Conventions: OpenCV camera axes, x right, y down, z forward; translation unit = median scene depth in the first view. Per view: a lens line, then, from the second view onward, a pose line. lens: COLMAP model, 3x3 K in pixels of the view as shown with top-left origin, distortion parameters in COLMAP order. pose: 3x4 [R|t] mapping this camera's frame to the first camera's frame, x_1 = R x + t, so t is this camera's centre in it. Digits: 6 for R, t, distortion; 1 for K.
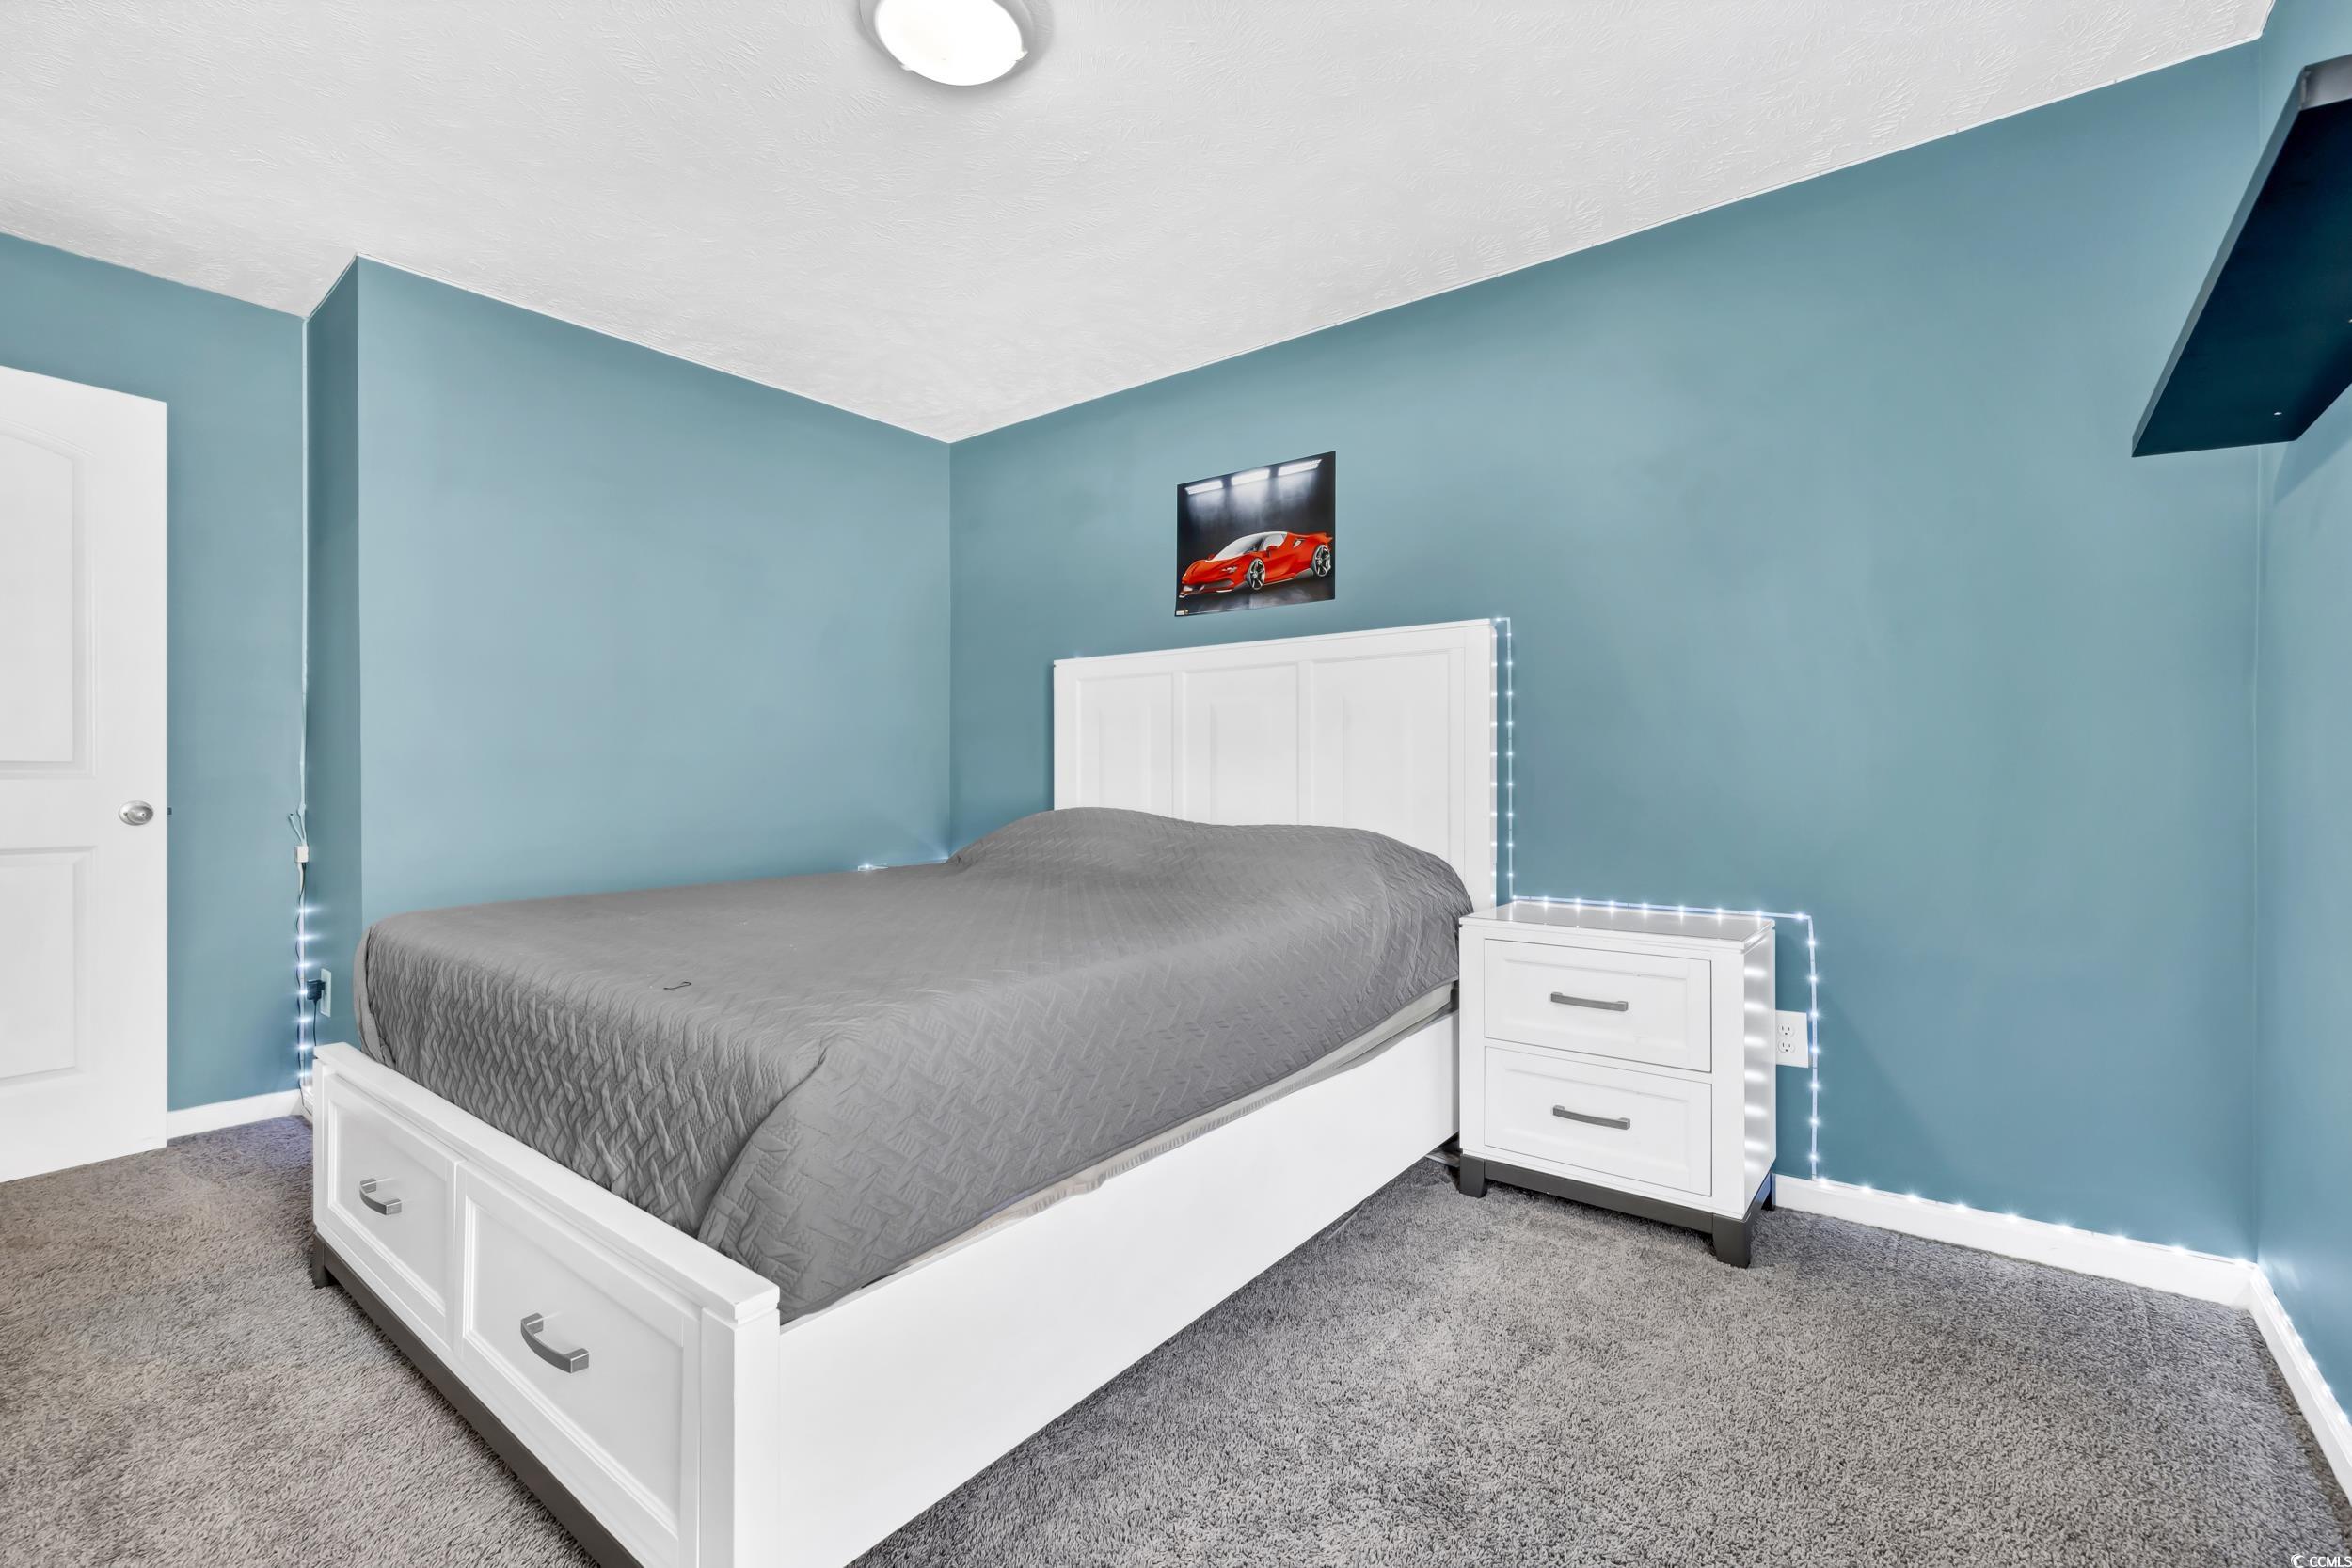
lens RADIAL K [[1021.0, 0, 1163.6], [0, 1021.0, 787.4], [0, 0, 1]] dist [-0.001629, -0.000072]
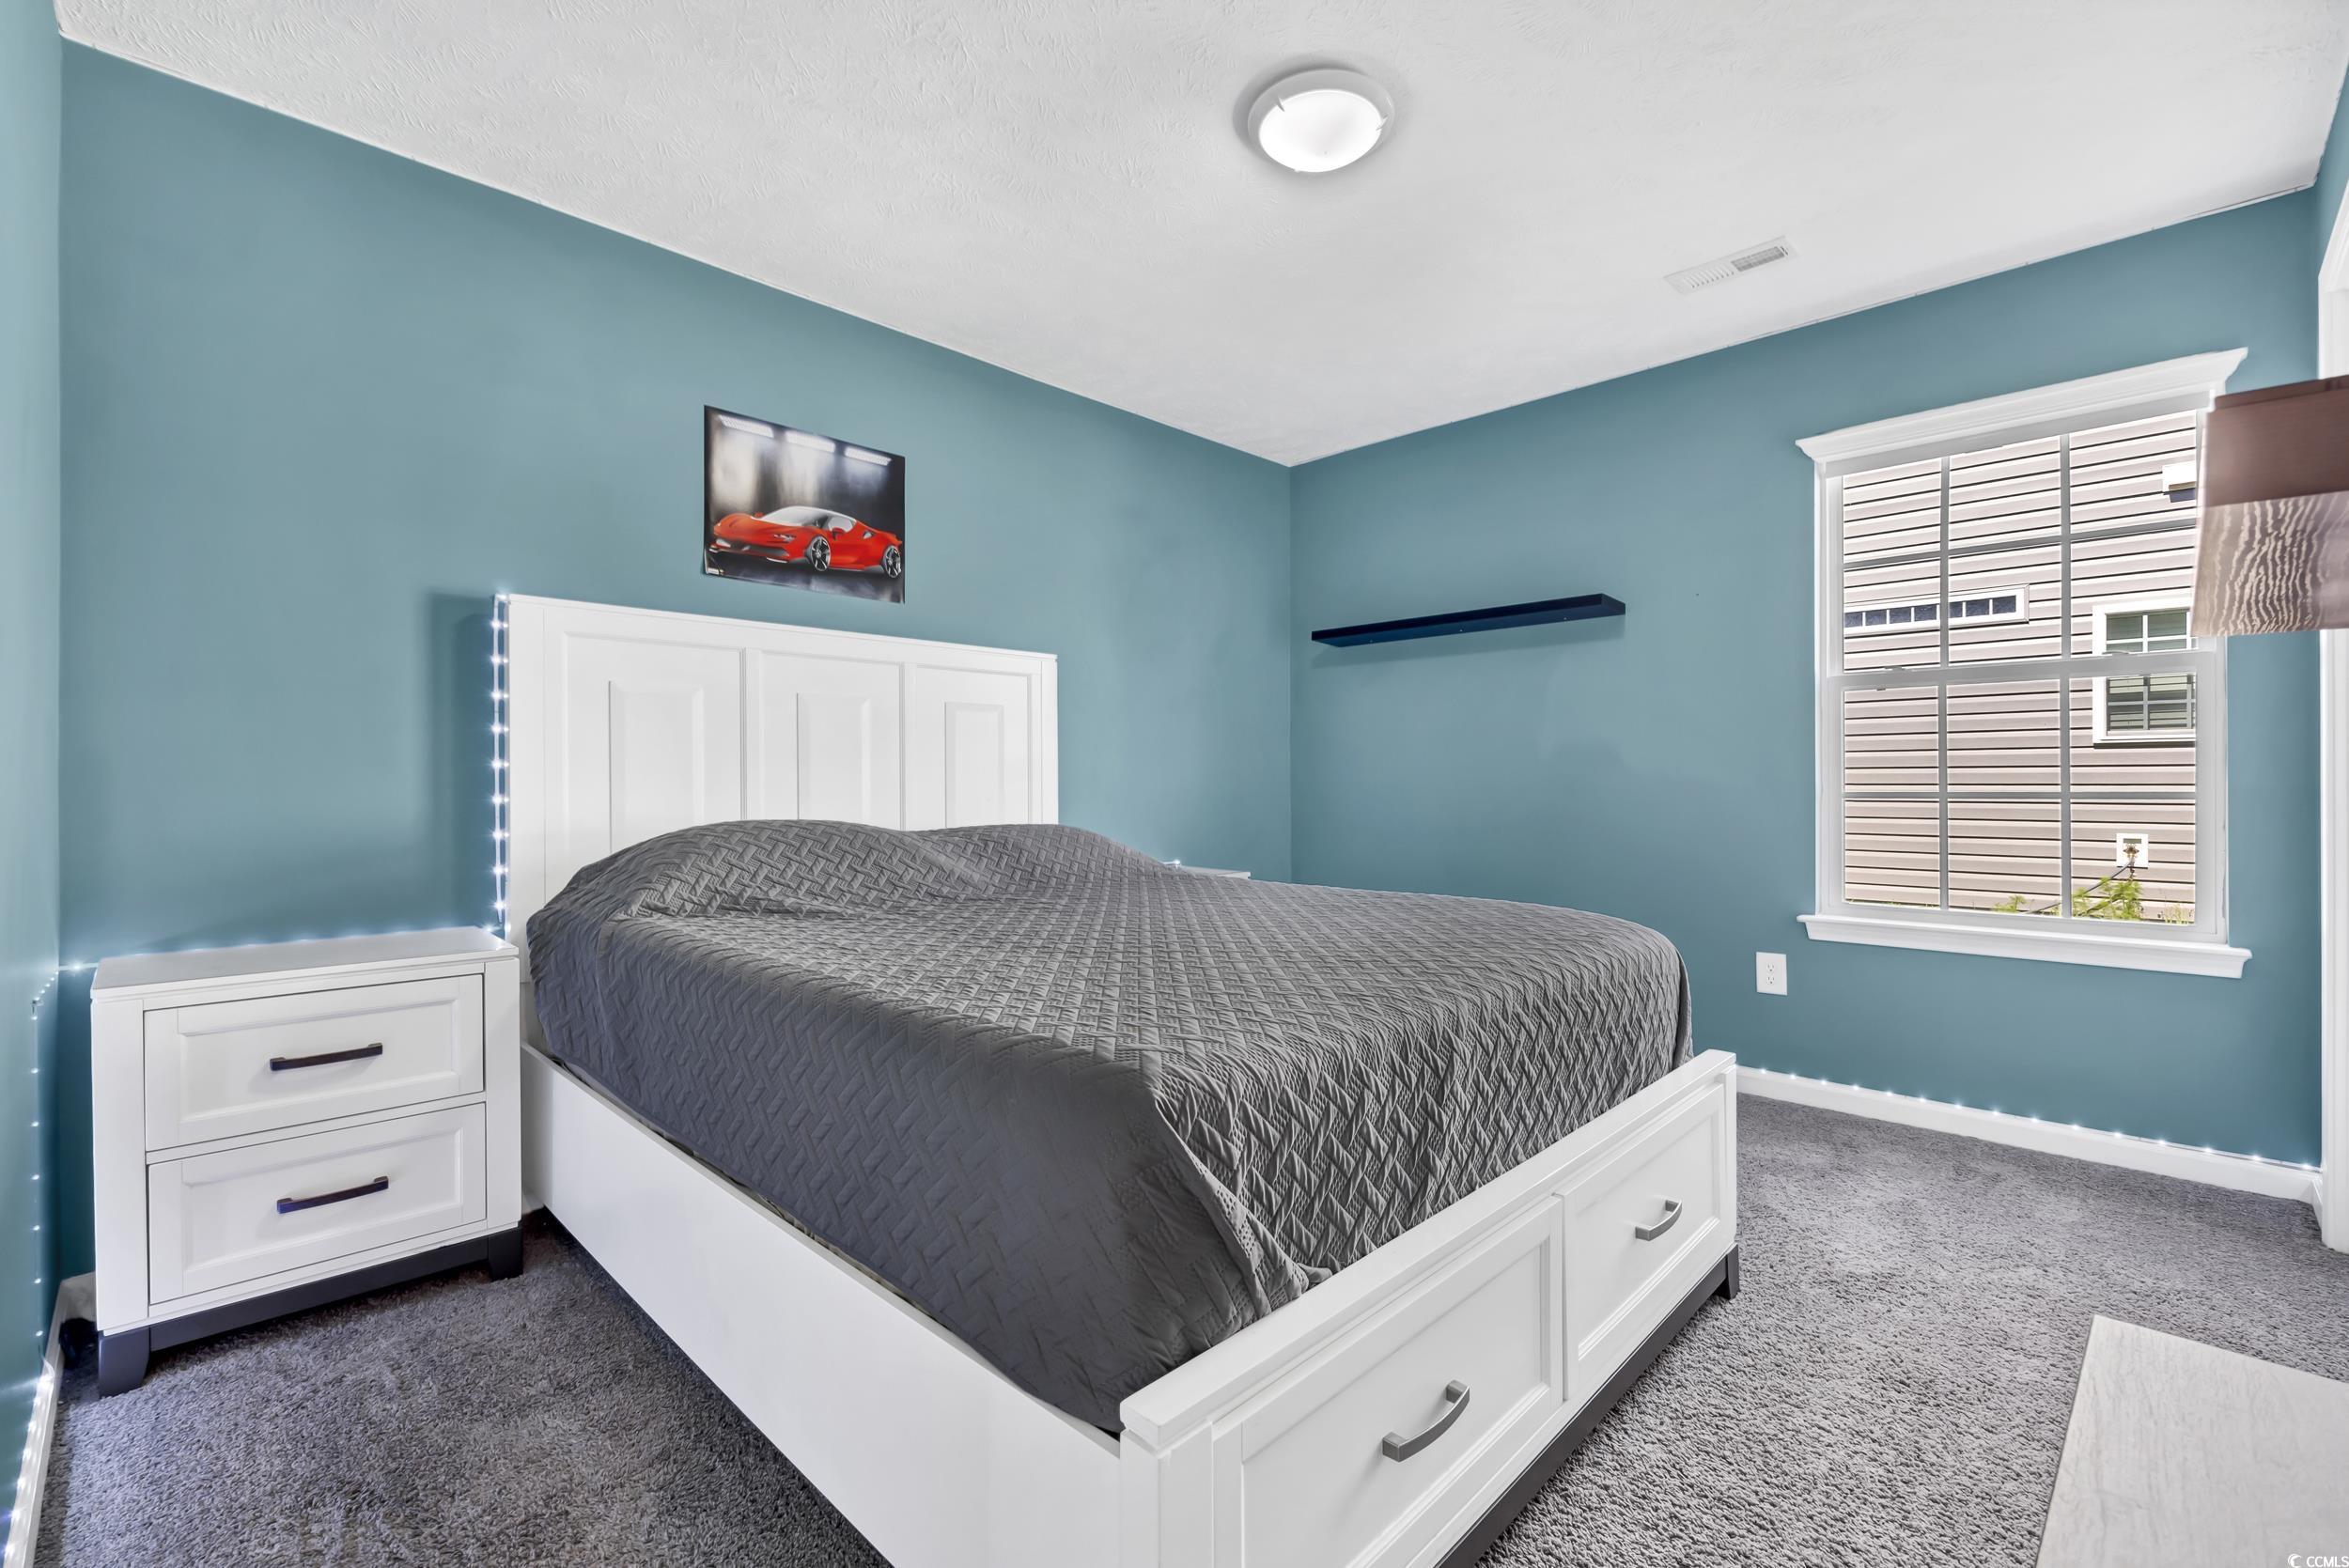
lens RADIAL K [[1019.7, 0, 1162.1], [0, 1019.7, 787.4], [0, 0, 1]] dist [-0.001629, -0.000072]
pose [[0.138726, -0.005358, 0.990316, -0.768519], [0.006491, 0.999969, 0.004501, -0.005760], [-0.990310, 0.005804, 0.138756, 0.589753]]
